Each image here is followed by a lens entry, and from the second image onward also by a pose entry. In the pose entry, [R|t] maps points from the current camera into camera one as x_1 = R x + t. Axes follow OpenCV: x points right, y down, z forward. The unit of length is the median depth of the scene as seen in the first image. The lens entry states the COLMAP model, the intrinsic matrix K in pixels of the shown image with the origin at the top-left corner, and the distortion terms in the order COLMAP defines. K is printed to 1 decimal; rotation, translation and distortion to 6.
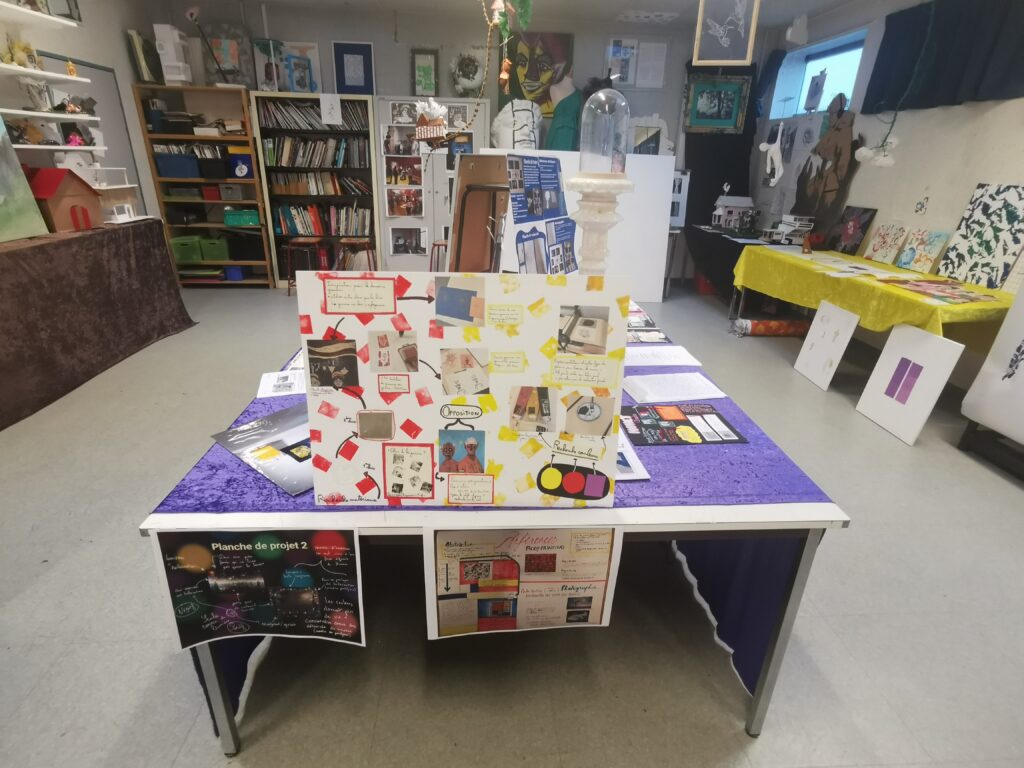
lens RADIAL K [[554.4, 0, 512.0], [0, 554.4, 384.0], [0, 0, 1]] dist [-0.041059, 0.037688]
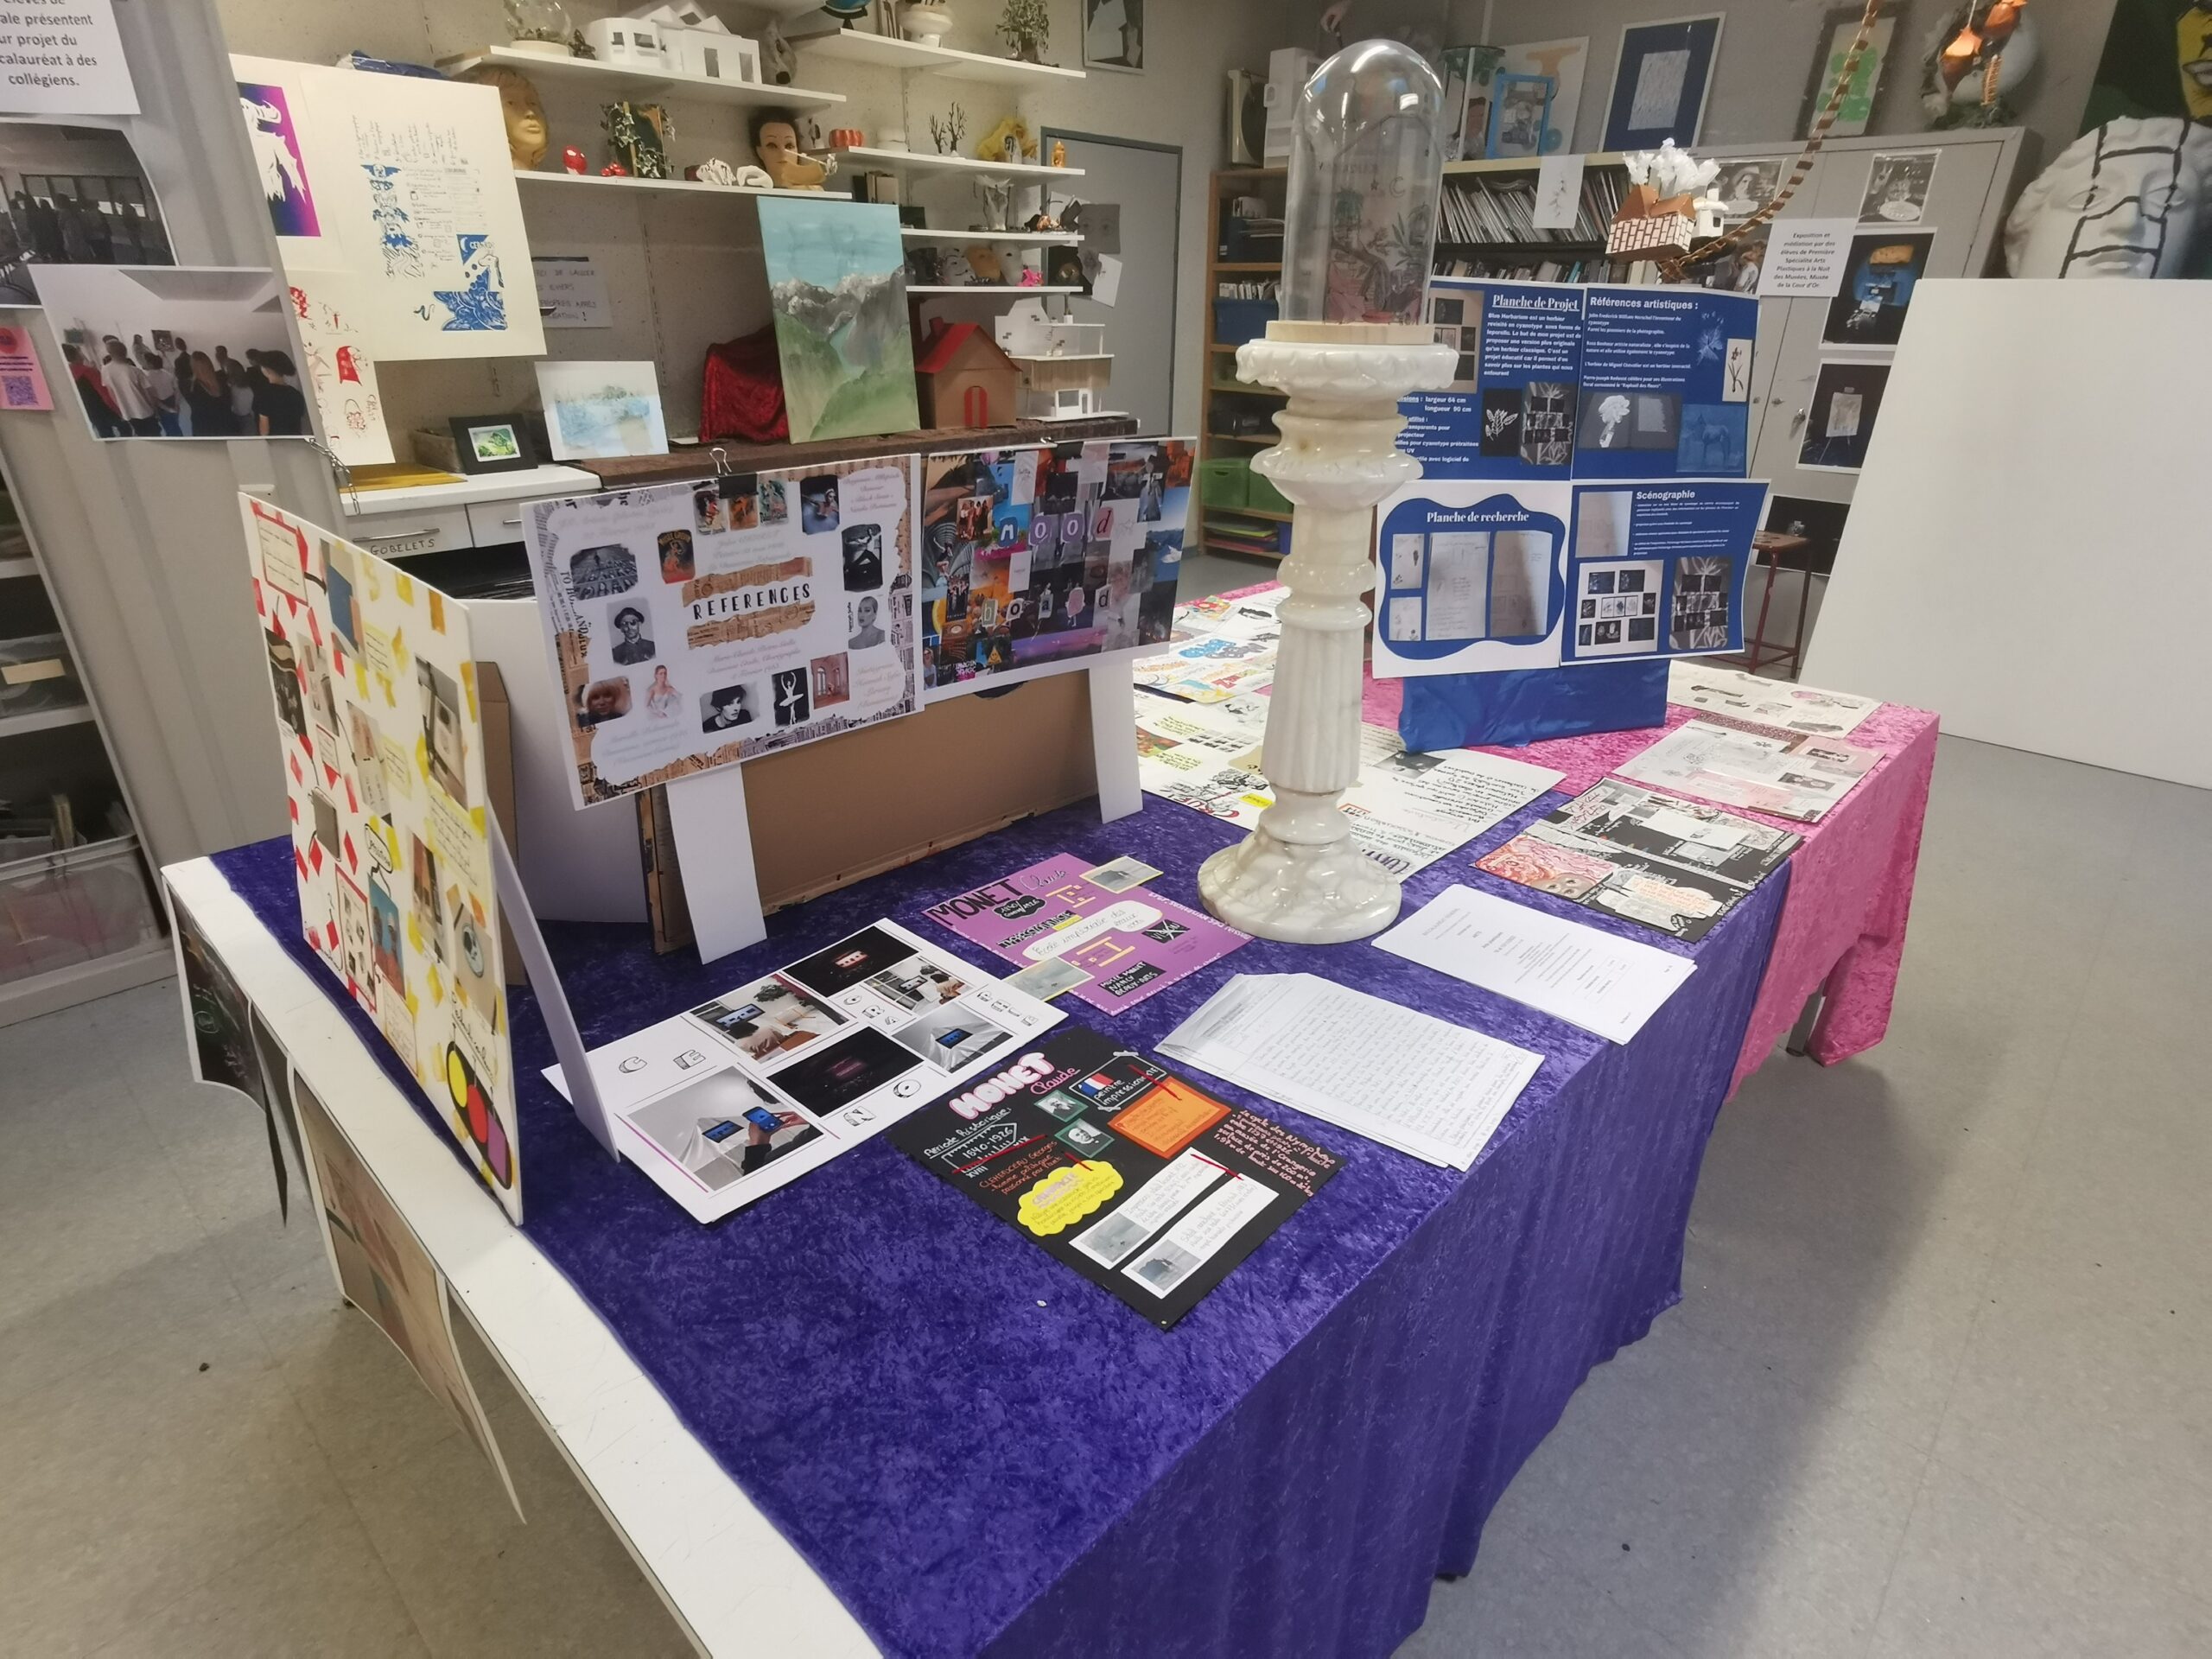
lens RADIAL K [[1155.1, 0, 1106.0], [0, 1155.1, 829.5], [0, 0, 1]] dist [-0.003033, 0.002271]
pose [[0.678692, 0.297391, -0.671518, 0.288407], [-0.277858, 0.950358, 0.140053, -0.080215], [0.679833, 0.091534, 0.727632, 0.220485]]
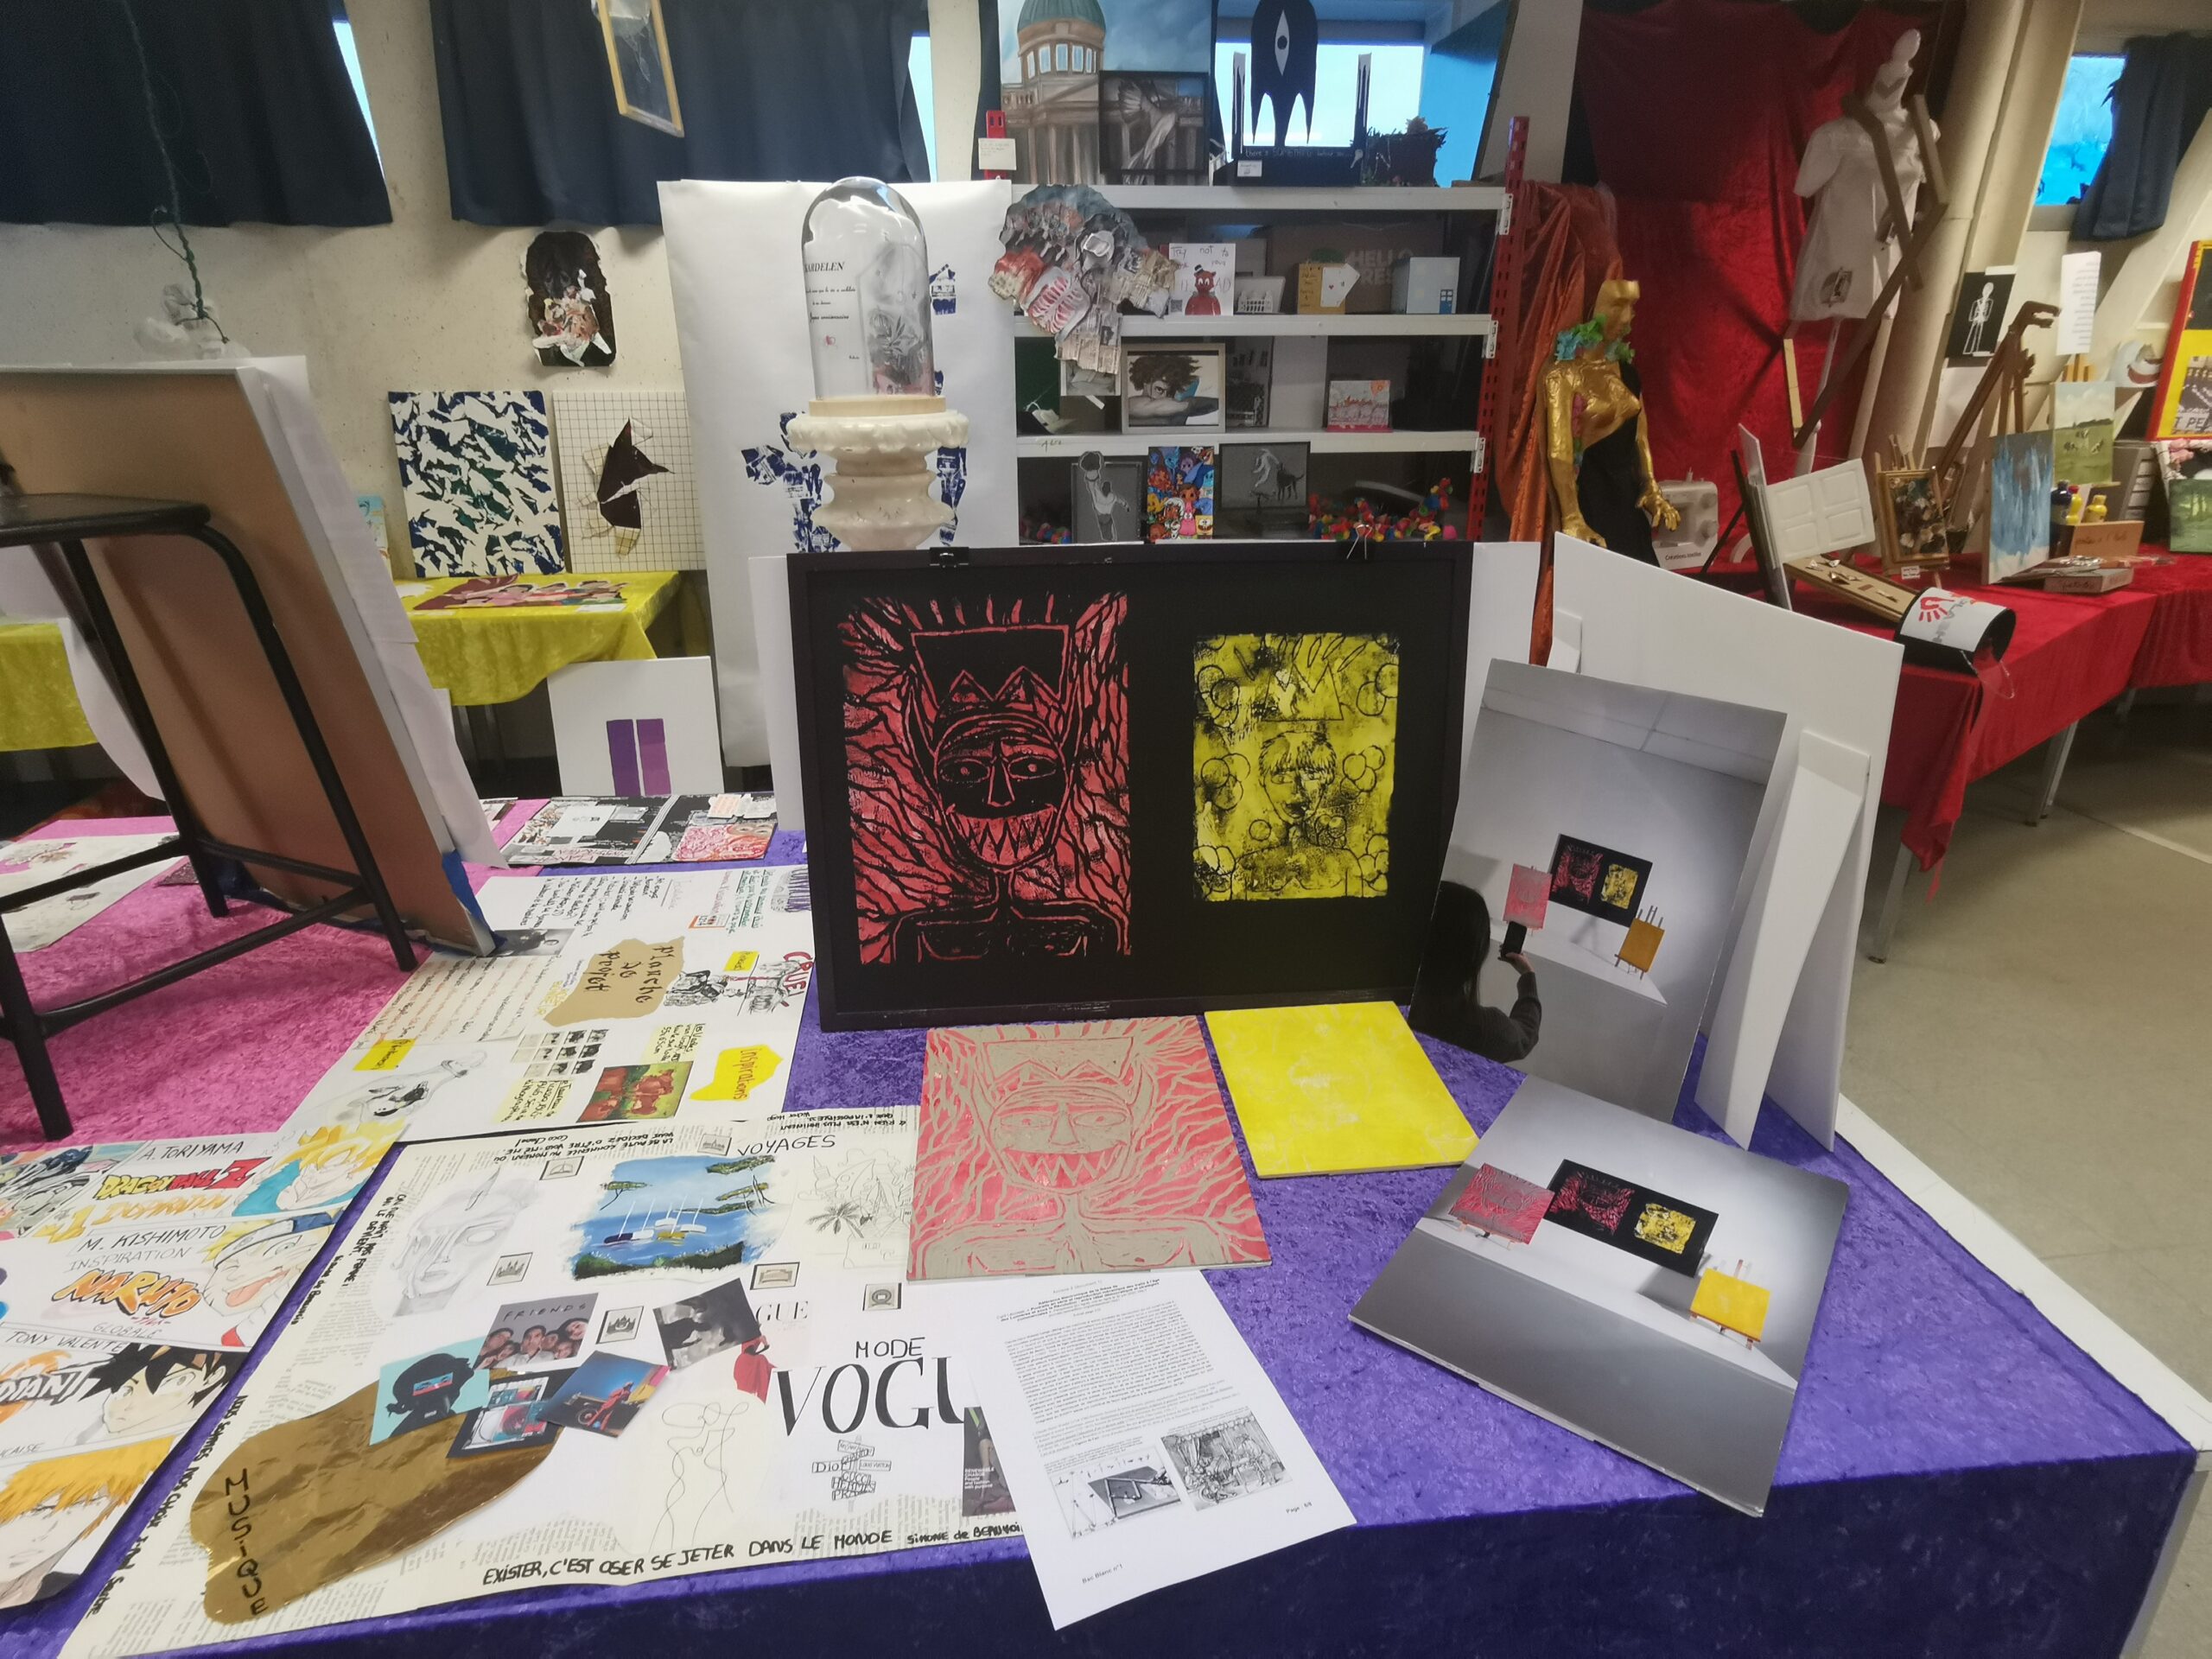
lens RADIAL K [[1179.1, 0, 1099.0], [0, 1179.1, 843.4], [0, 0, 1]] dist [0.001395, 0.000438]
pose [[-0.037623, -0.409154, 0.911689, -0.347305], [0.396498, 0.831333, 0.389454, -0.186229], [-0.917264, 0.376136, 0.130952, 0.419832]]
